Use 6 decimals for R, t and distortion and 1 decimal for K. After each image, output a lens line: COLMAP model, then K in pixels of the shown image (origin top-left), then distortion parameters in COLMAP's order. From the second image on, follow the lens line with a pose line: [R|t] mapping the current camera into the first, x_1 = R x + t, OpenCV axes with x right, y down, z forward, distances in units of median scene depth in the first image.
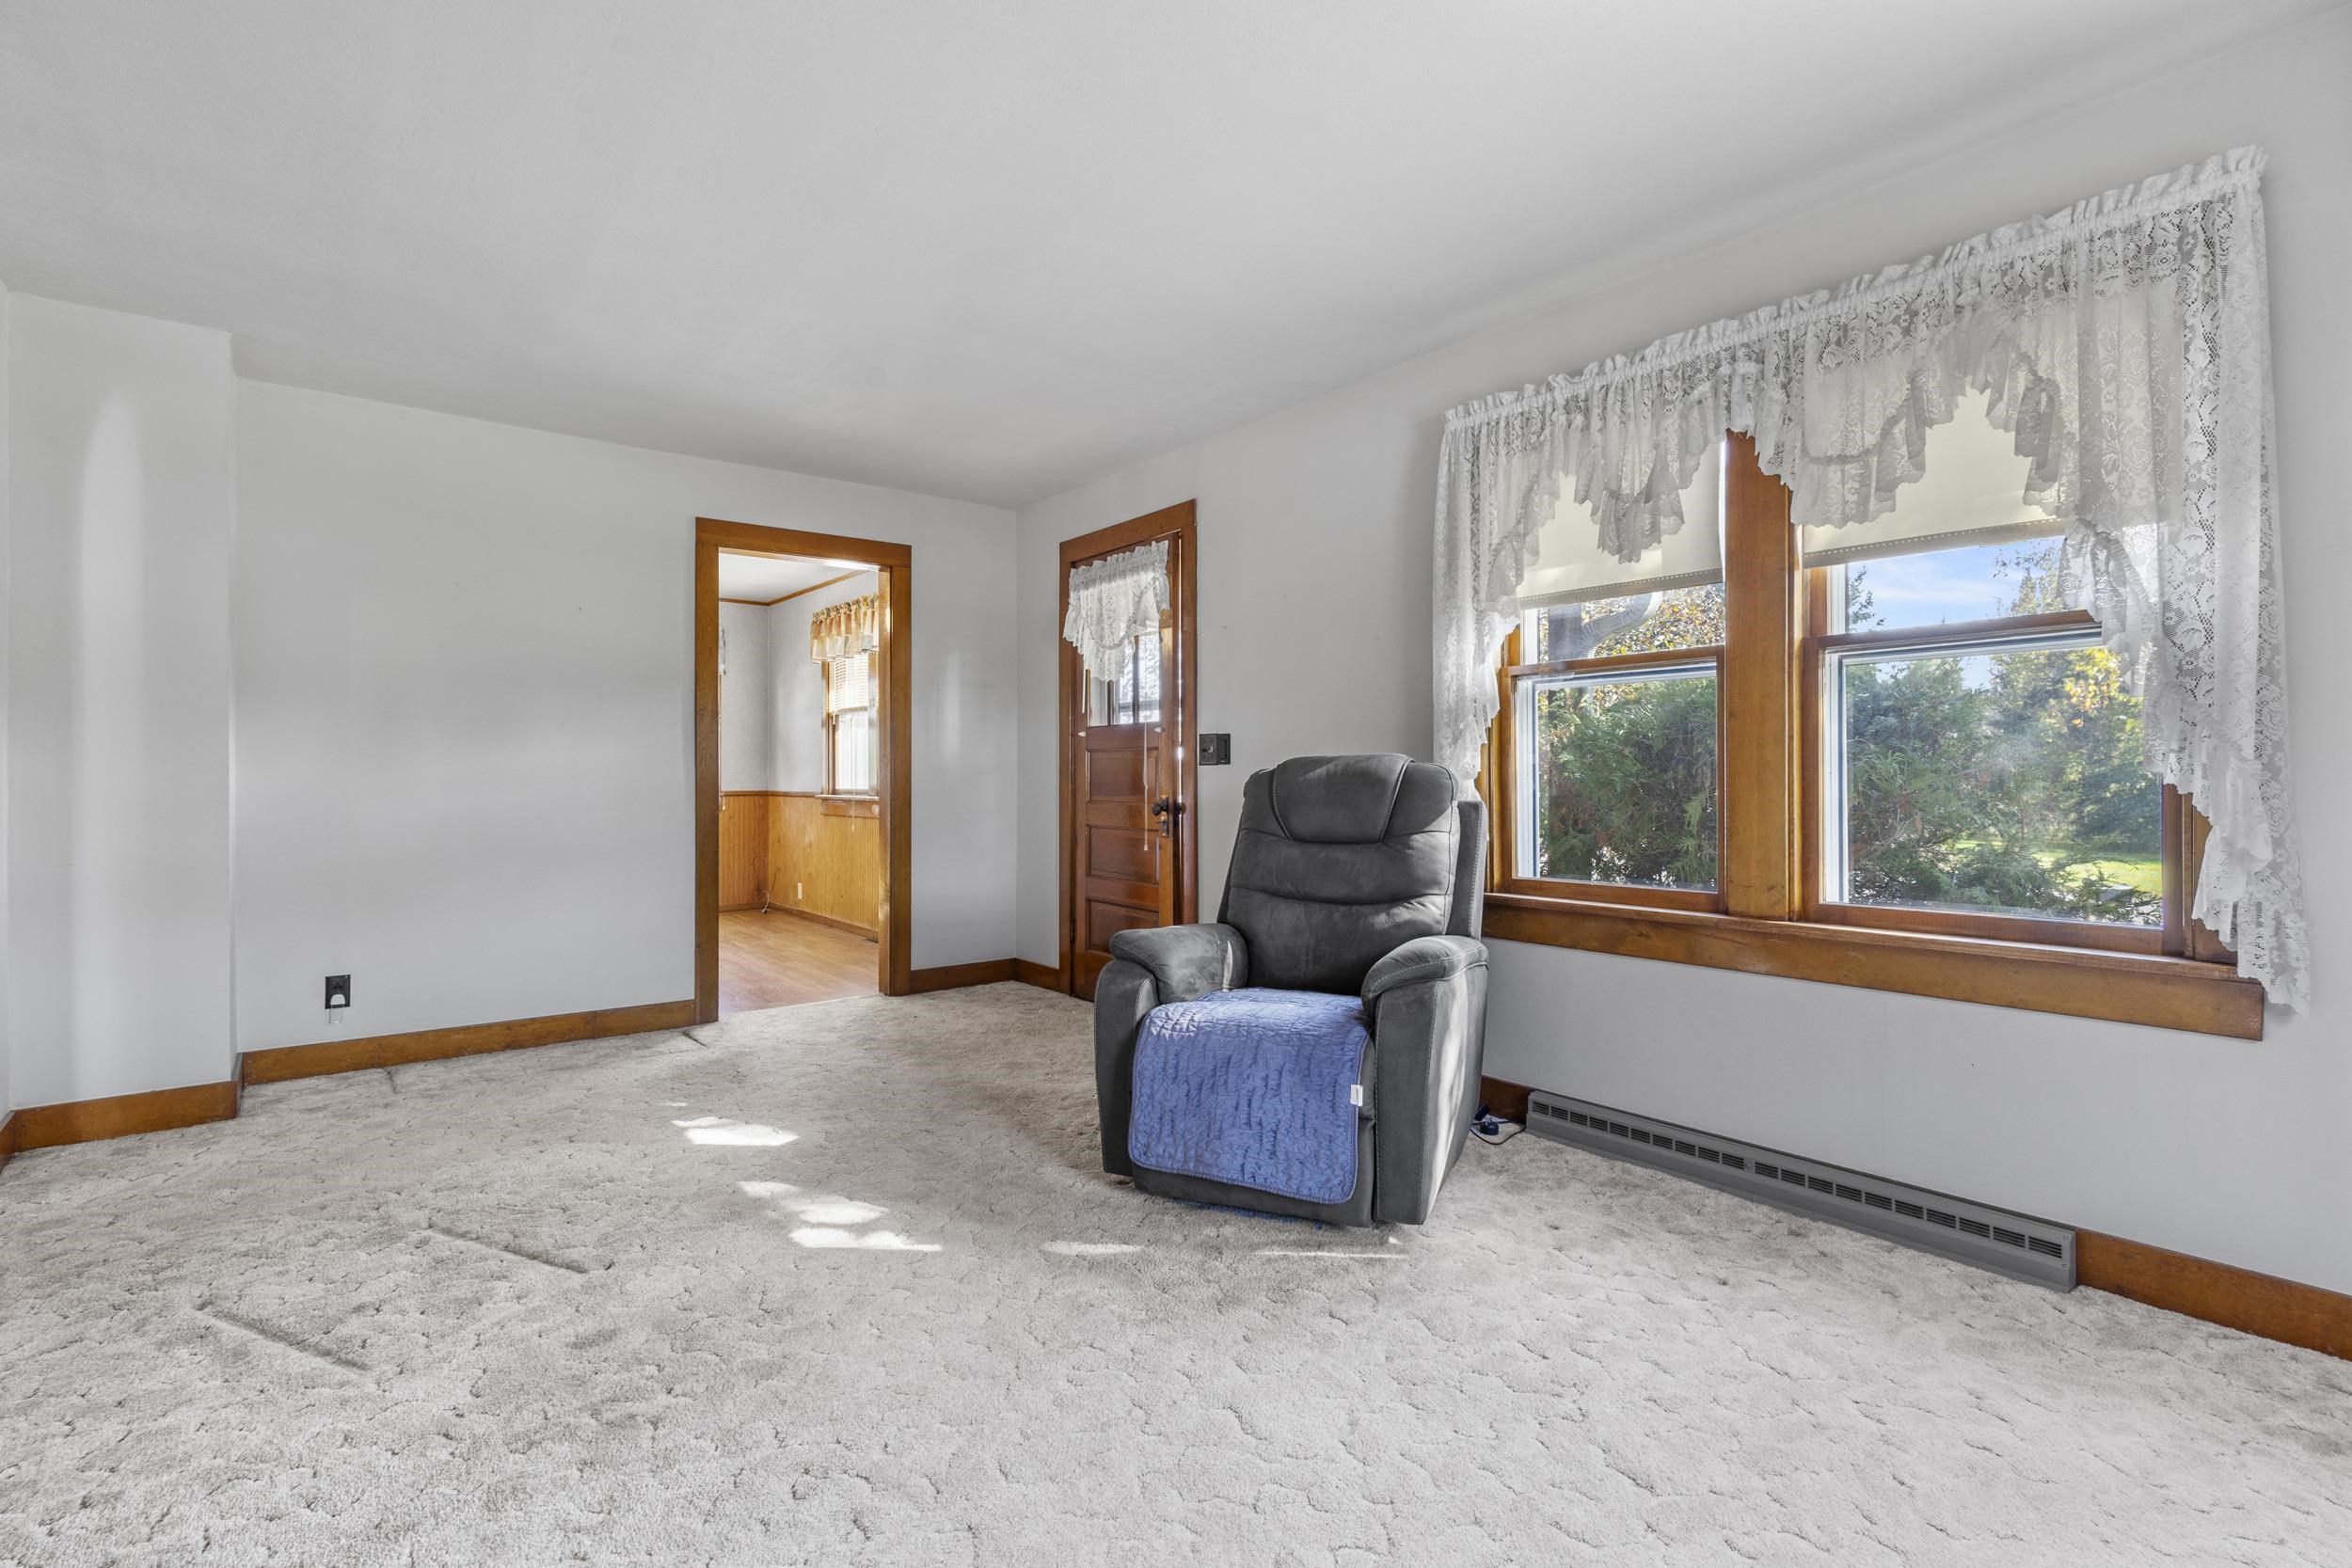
lens RADIAL K [[1083.5, 0, 1182.4], [0, 1083.5, 779.3], [0, 0, 1]] dist [0.001606, 0.000191]
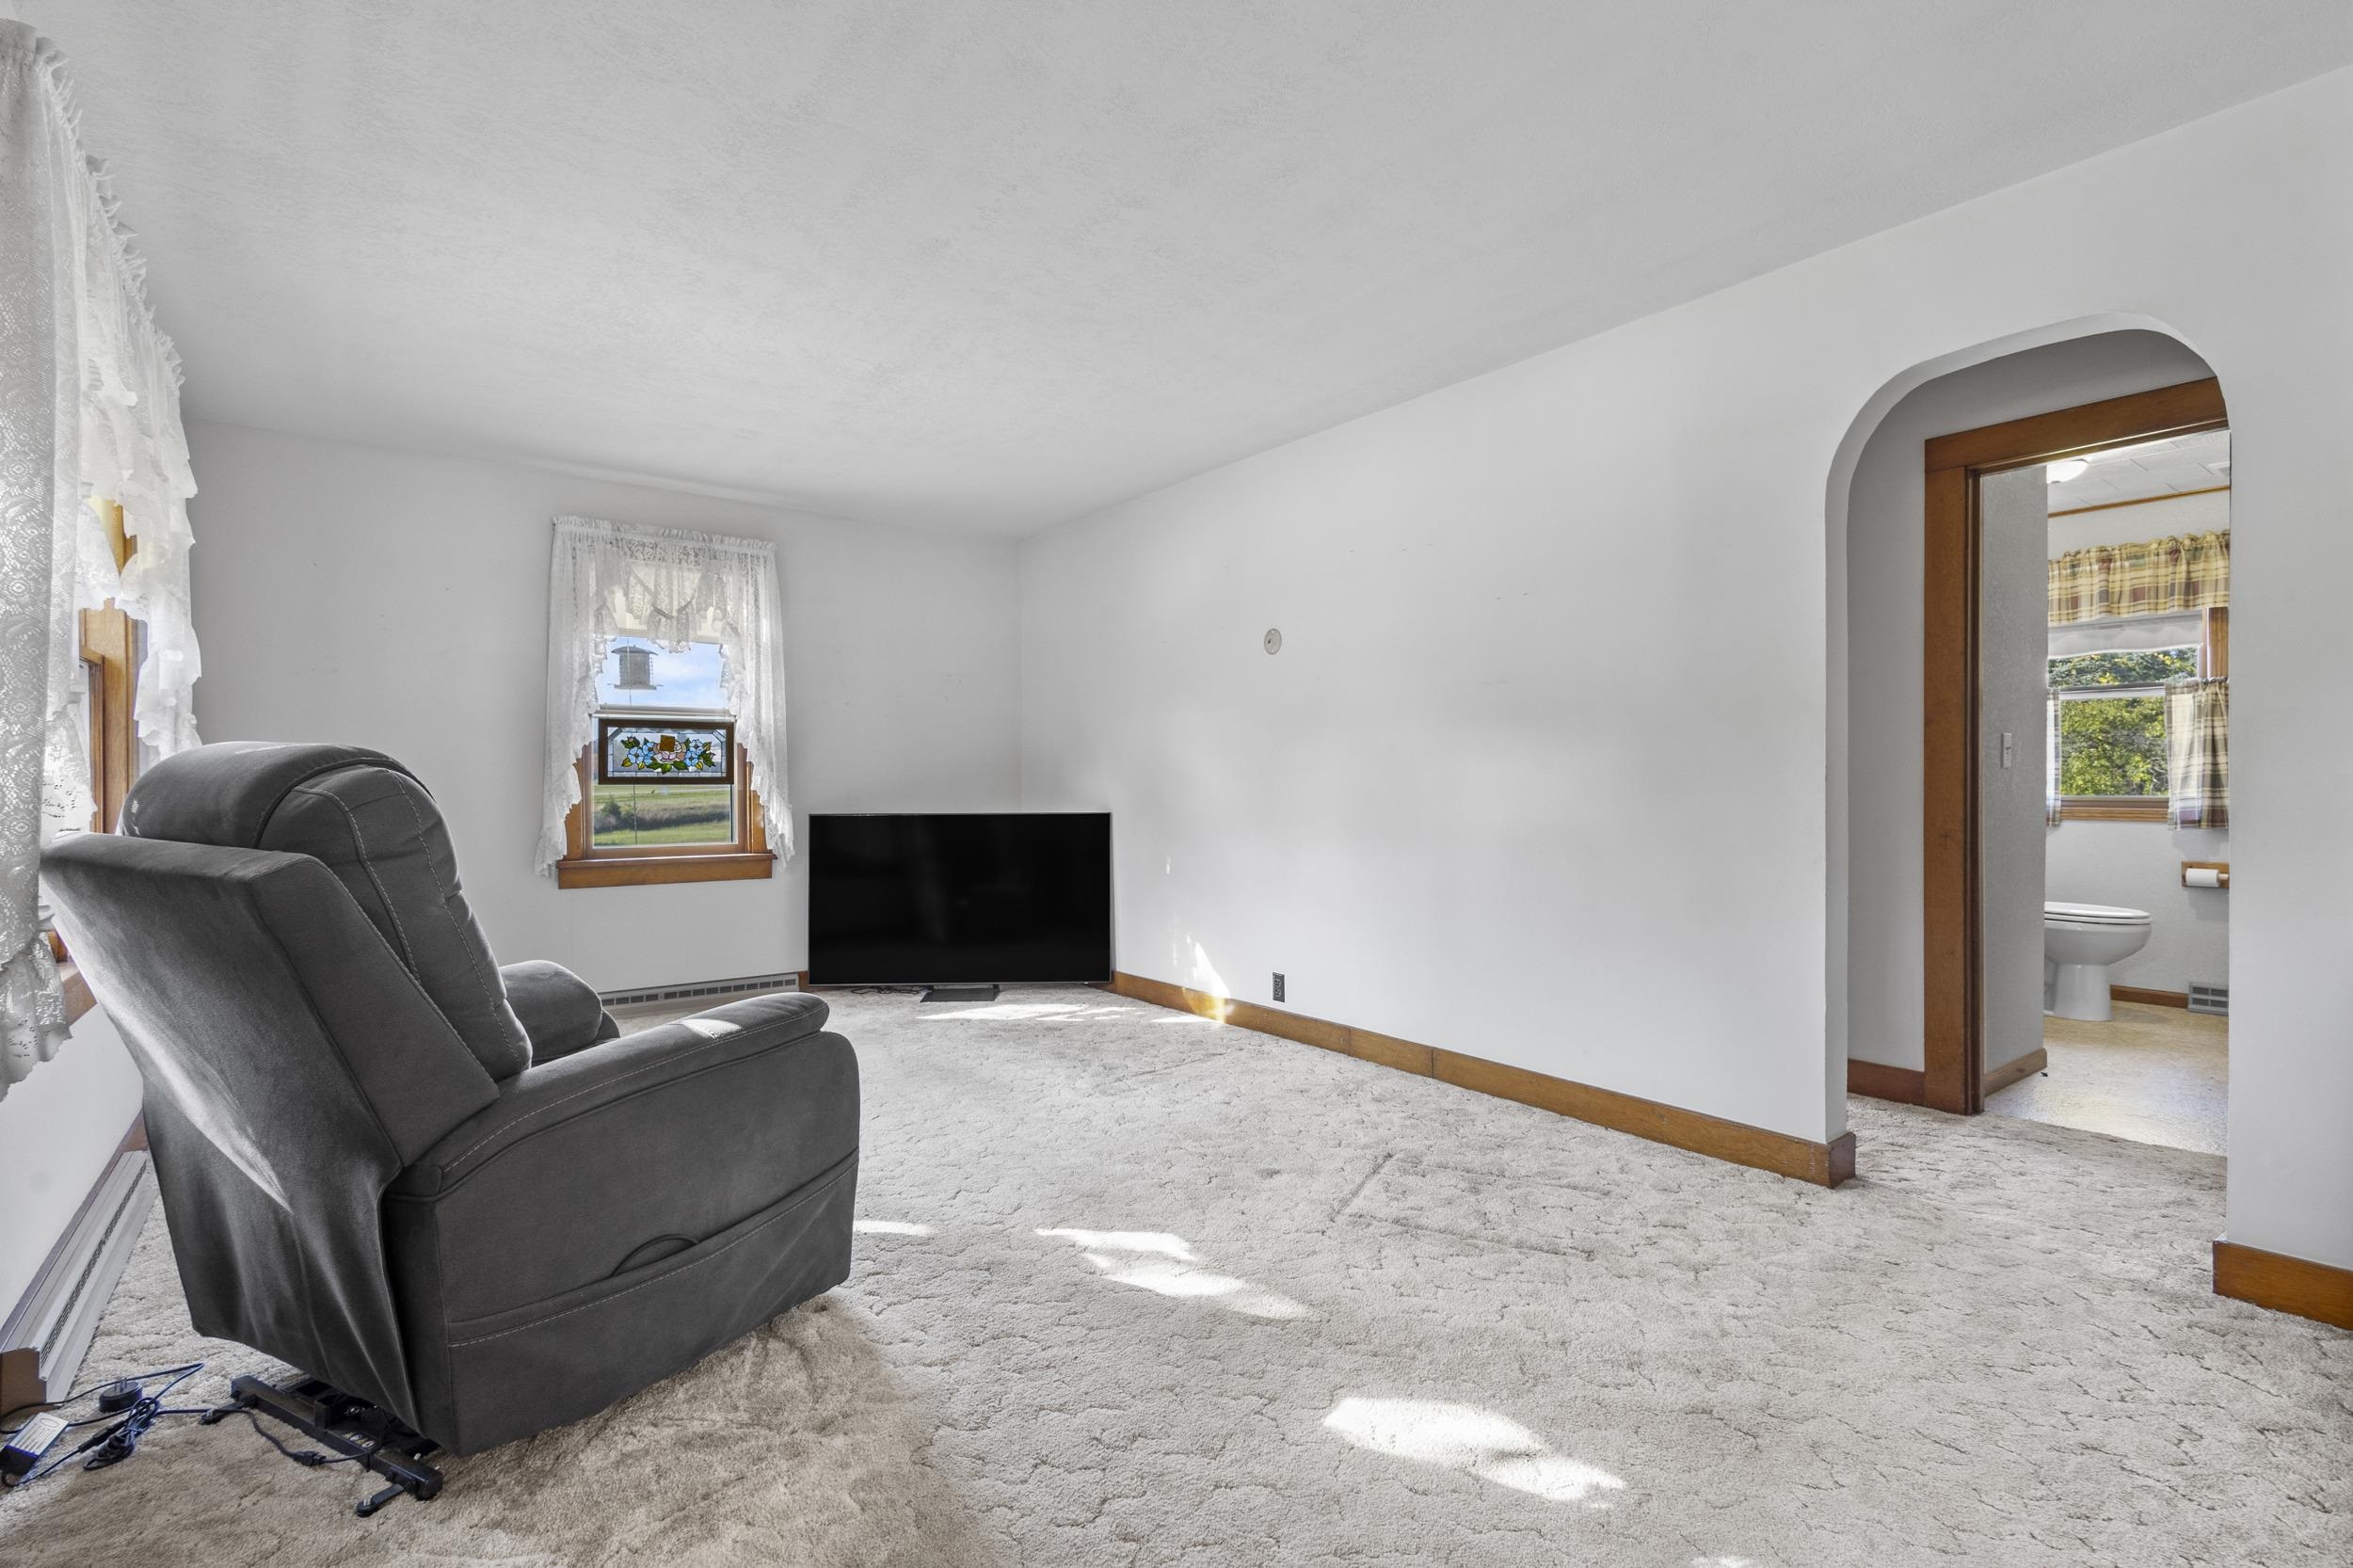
lens RADIAL K [[1075.9, 0, 1165.5], [0, 1075.9, 780.1], [0, 0, 1]] dist [0.013162, -0.005623]
pose [[-0.999541, 0.007287, 0.029396, -0.312183], [0.007215, 0.999971, -0.002551, -0.003051], [-0.029413, -0.002338, -0.999565, 1.680268]]
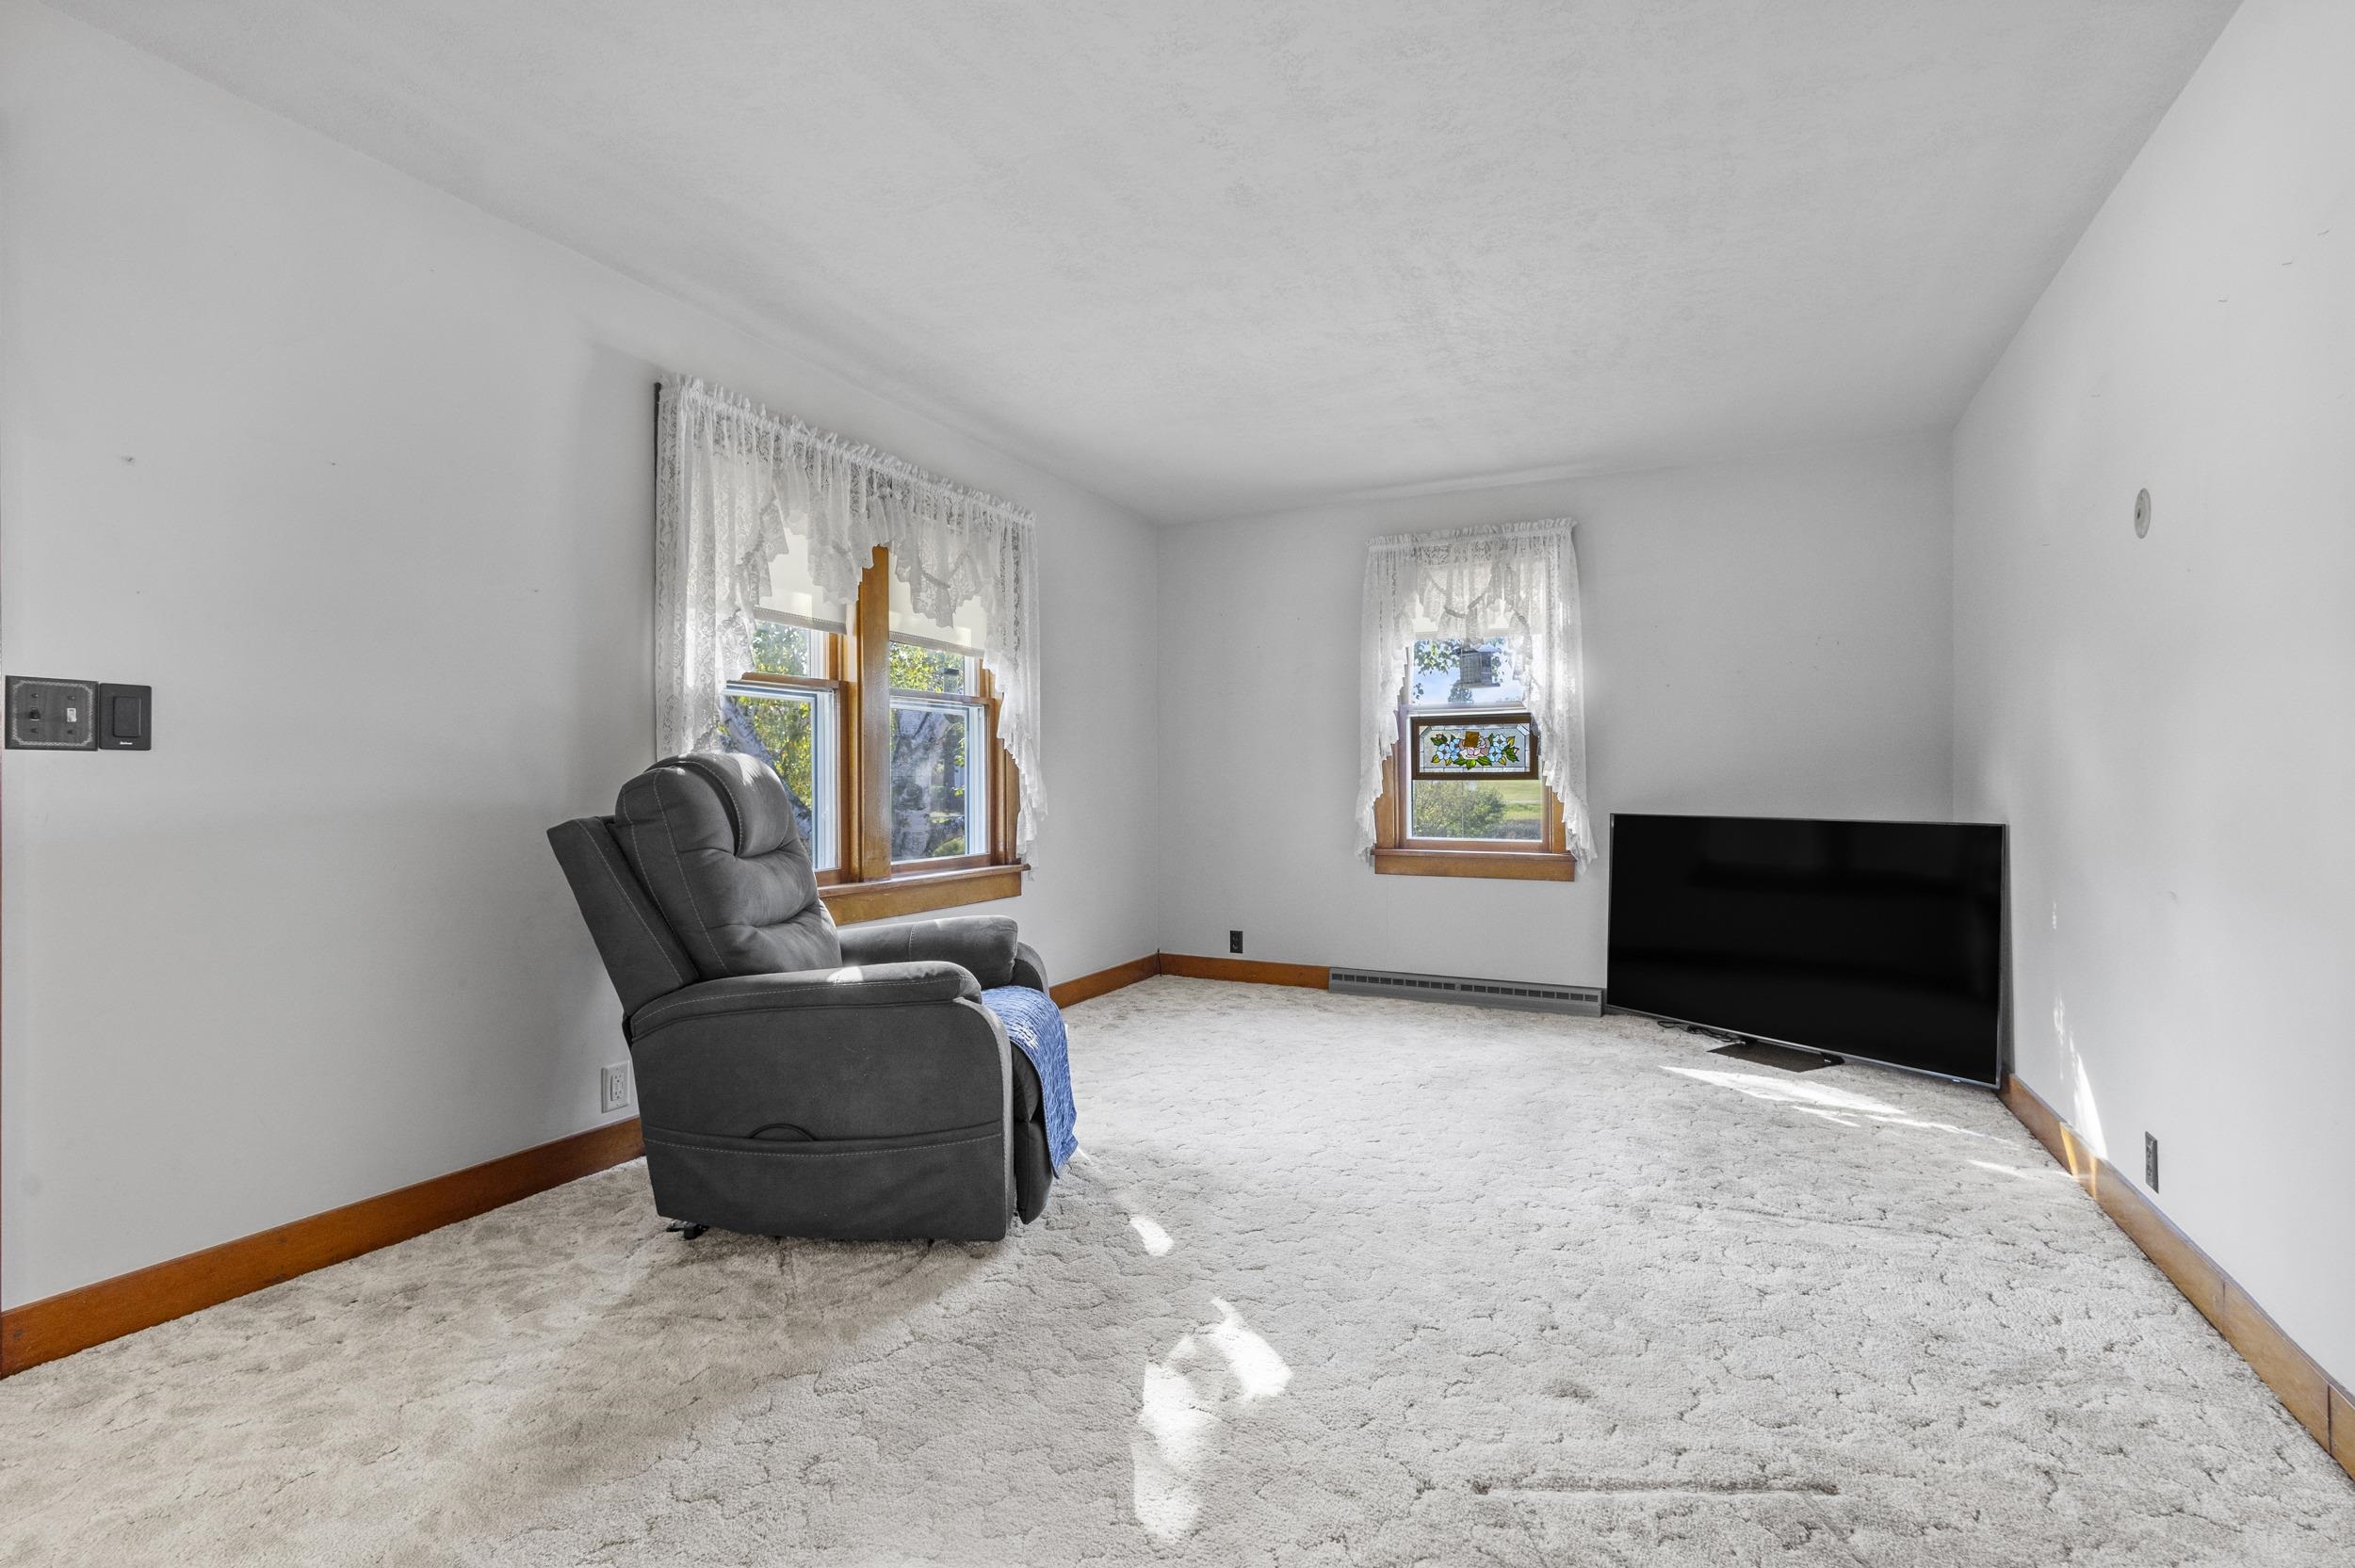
lens RADIAL K [[1084.8, 0, 1183.9], [0, 1084.8, 779.3], [0, 0, 1]] dist [0.001606, 0.000191]
pose [[-0.430475, 0.006745, 0.902577, -0.851948], [0.002140, 0.999977, -0.006452, 0.003378], [-0.902600, -0.000846, -0.430479, 1.161521]]
